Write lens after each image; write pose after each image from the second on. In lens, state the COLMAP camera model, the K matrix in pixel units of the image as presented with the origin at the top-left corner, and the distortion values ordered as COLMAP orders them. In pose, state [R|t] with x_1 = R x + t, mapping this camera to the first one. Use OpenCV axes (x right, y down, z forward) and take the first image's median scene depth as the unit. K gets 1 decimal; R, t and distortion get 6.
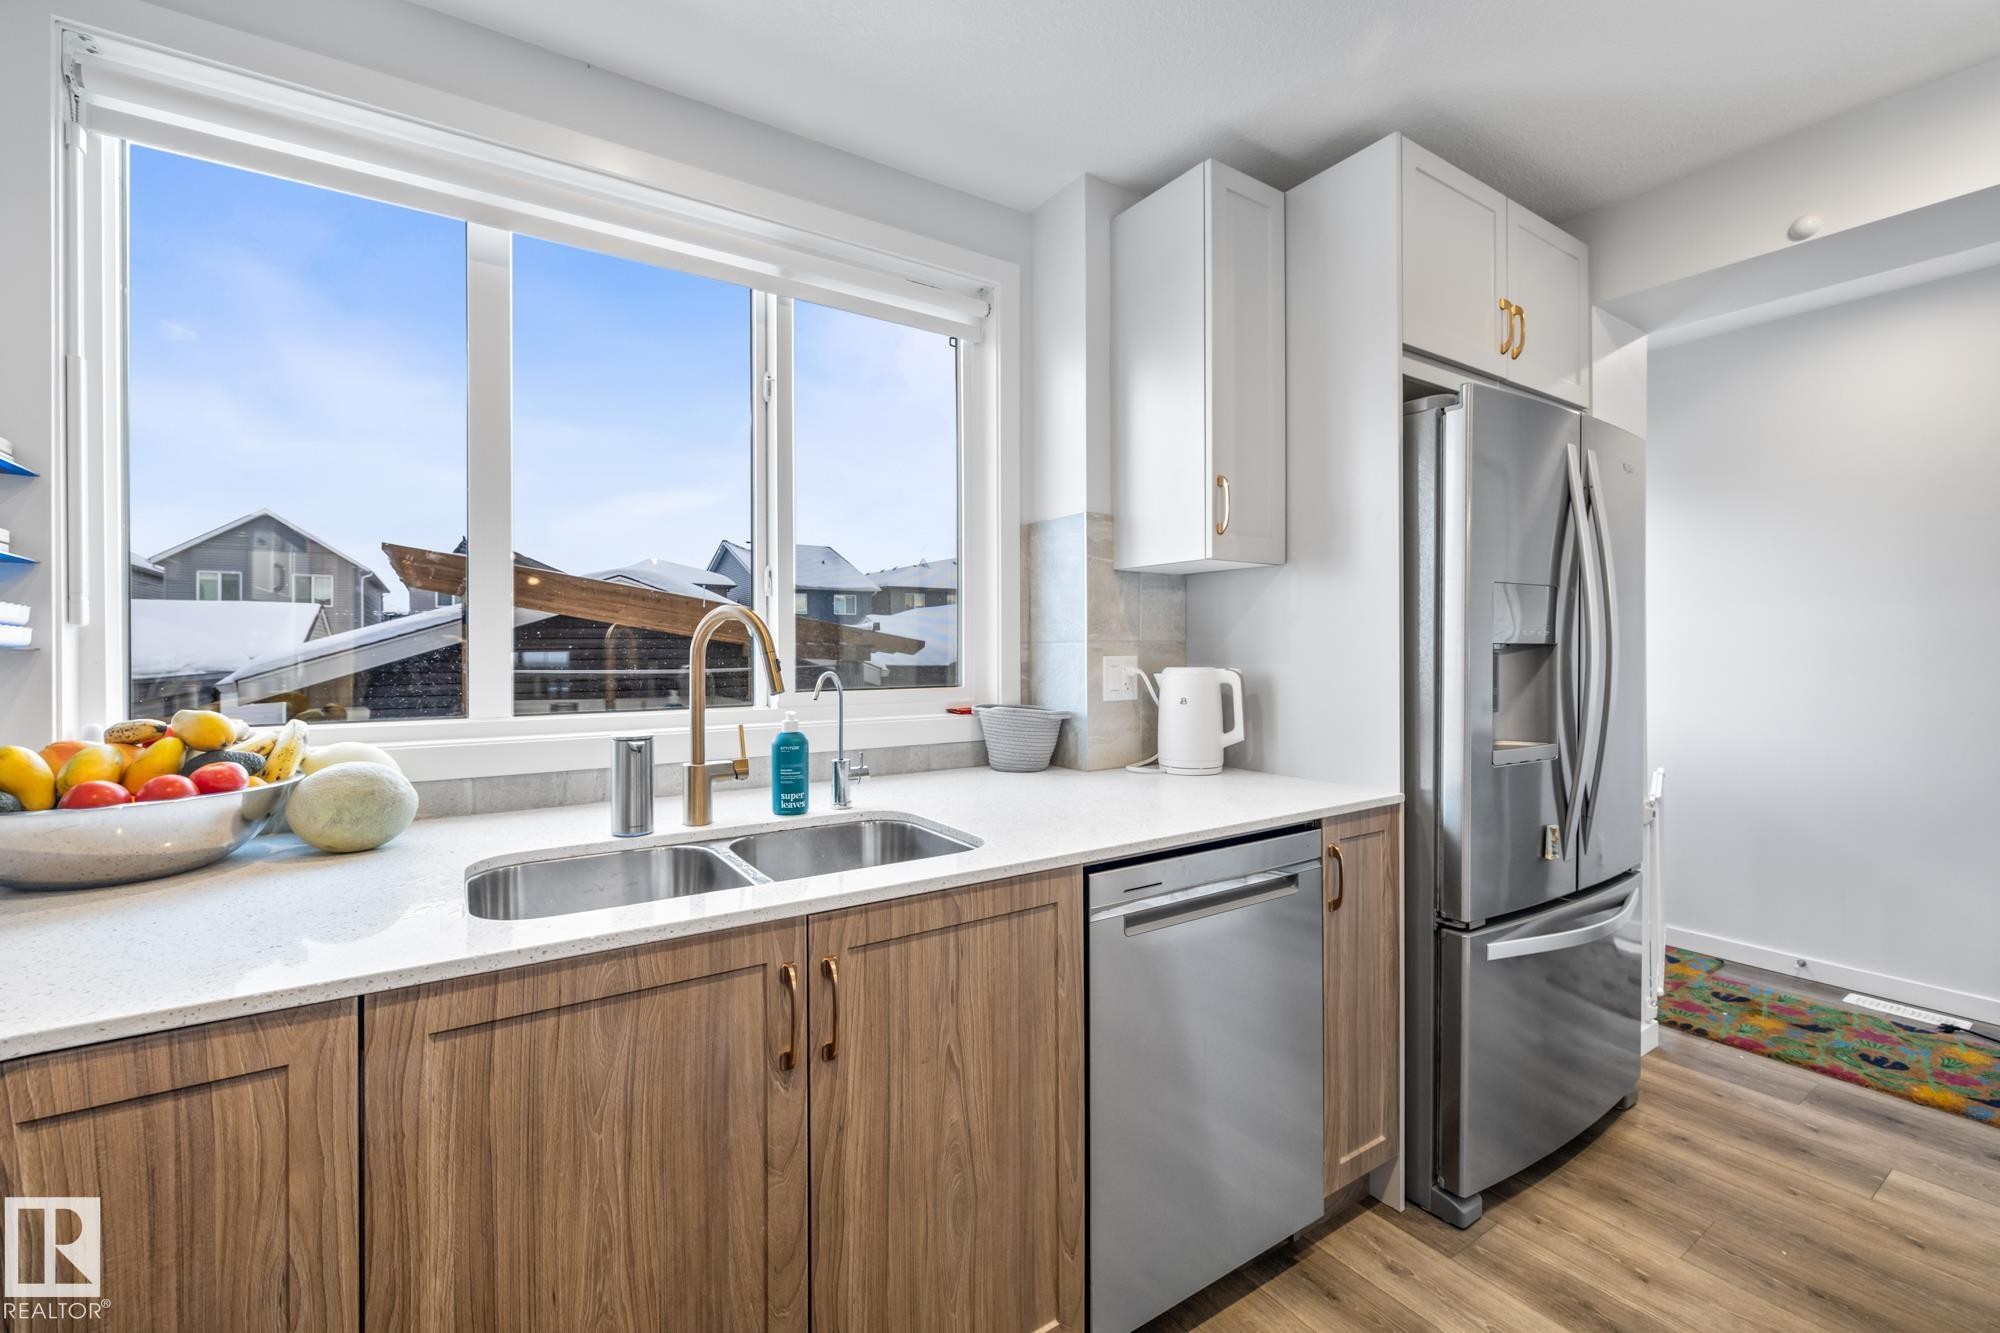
lens RADIAL K [[827.6, 0, 996.4], [0, 827.6, 654.8], [0, 0, 1]] dist [-0.001540, -0.000545]
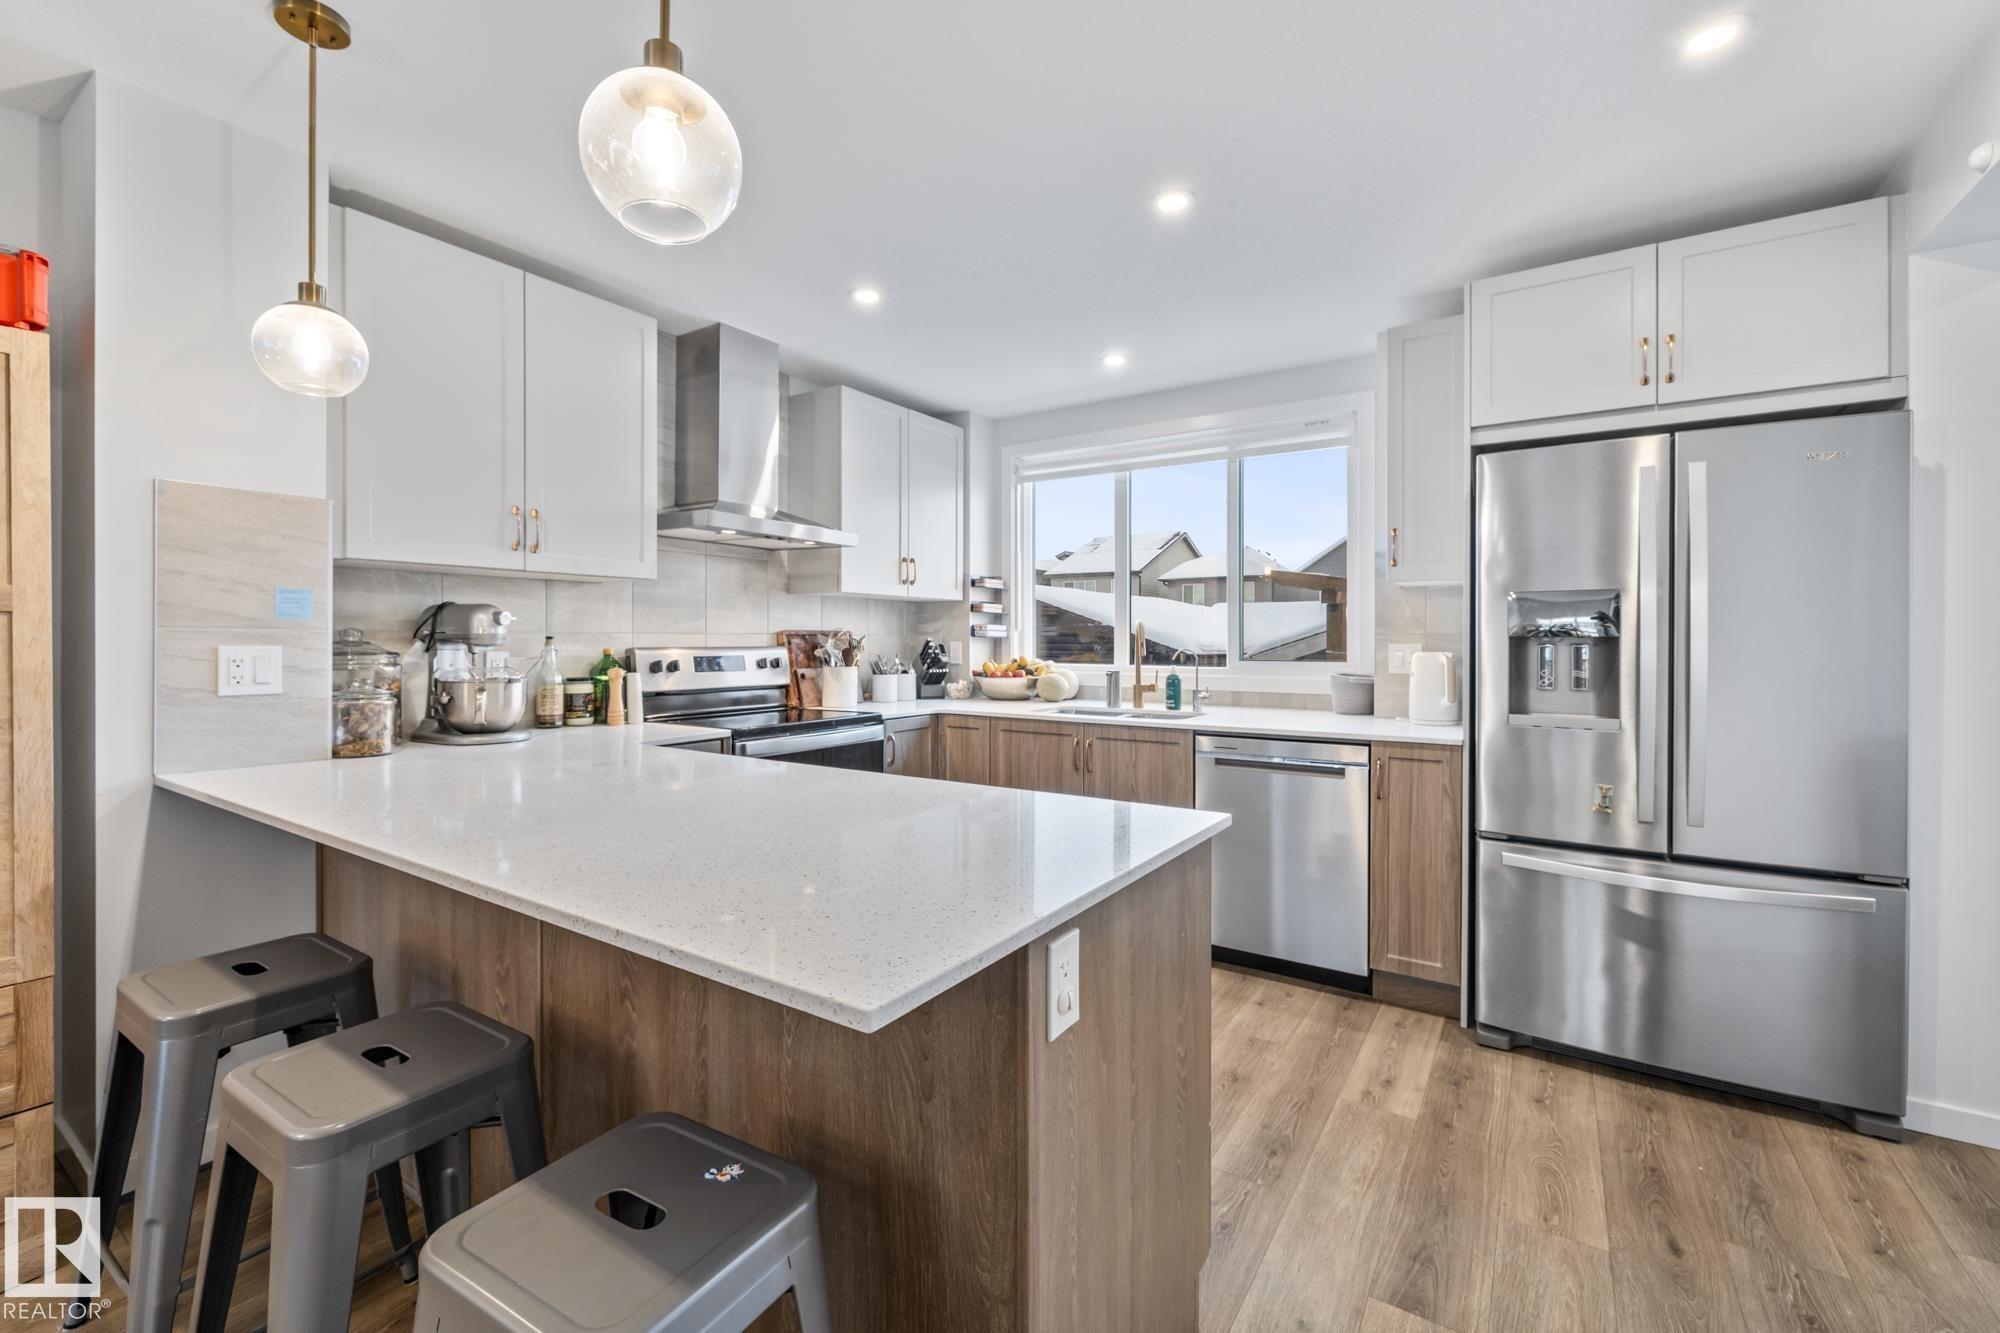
lens RADIAL K [[833.0, 0, 997.2], [0, 833.0, 640.2], [0, 0, 1]] dist [0.000092, 0.000116]
pose [[0.398977, 0.007059, -0.916934, 1.688377], [-0.005840, 0.999970, 0.005157, -0.011603], [0.916942, 0.003297, 0.399007, -0.379450]]
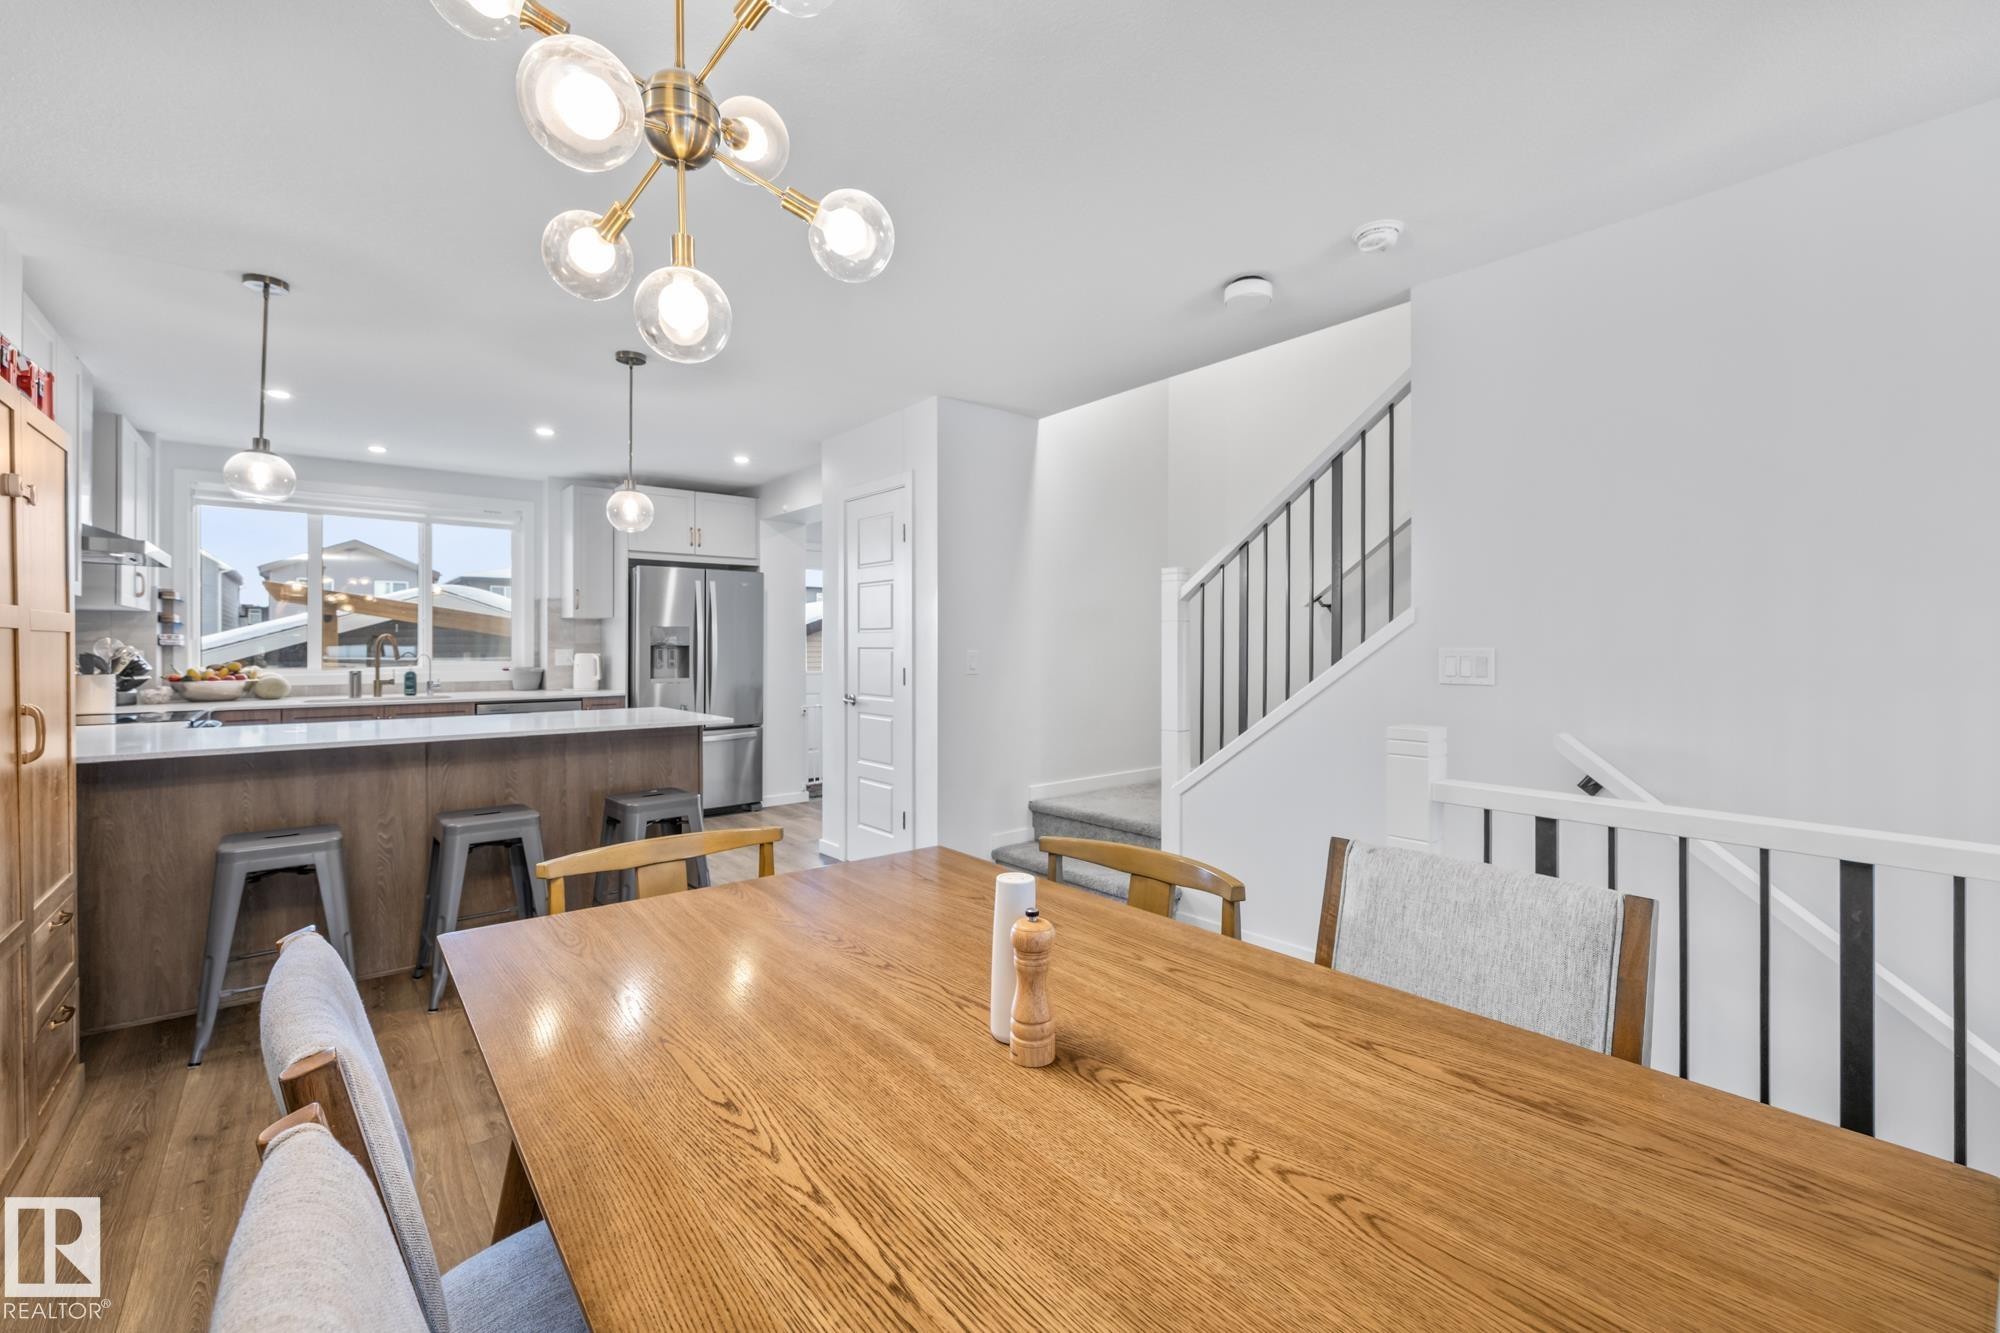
lens RADIAL K [[853.7, 0, 1000.9], [0, 853.7, 644.3], [0, 0, 1]] dist [0.000031, 0.000061]
pose [[0.995420, 0.003735, 0.095521, 1.805780], [-0.003075, 0.999970, -0.007056, -0.001572], [-0.095544, 0.006730, 0.995402, -2.675331]]
